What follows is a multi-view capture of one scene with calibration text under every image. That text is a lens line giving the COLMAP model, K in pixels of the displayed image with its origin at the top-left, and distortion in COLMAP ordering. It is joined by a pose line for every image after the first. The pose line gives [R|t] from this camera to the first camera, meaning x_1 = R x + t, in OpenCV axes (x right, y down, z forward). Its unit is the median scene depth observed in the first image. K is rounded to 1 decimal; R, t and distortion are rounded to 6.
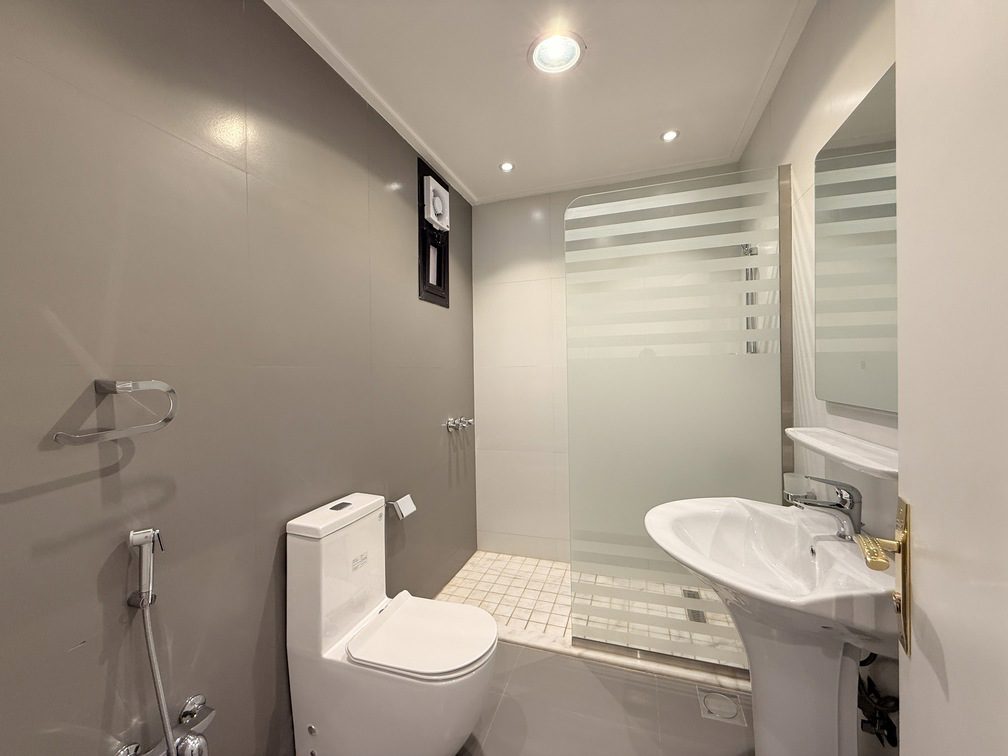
lens RADIAL K [[407.0, 0, 495.6], [0, 407.0, 374.4], [0, 0, 1]] dist [0.001820, -0.000070]
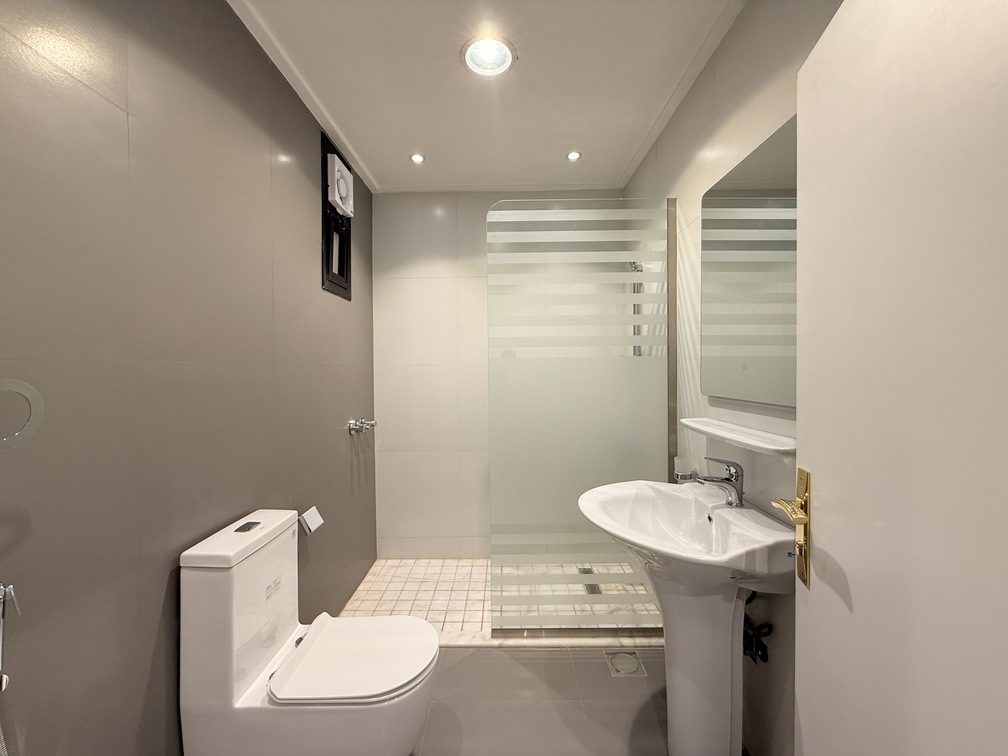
lens RADIAL K [[407.0, 0, 498.9], [0, 407.0, 376.9], [0, 0, 1]] dist [0.001820, -0.000070]
pose [[0.949612, 0.002921, 0.313413, -0.139386], [-0.004840, 0.999974, 0.005344, 0.003702], [-0.313390, -0.006591, 0.949602, 0.027759]]
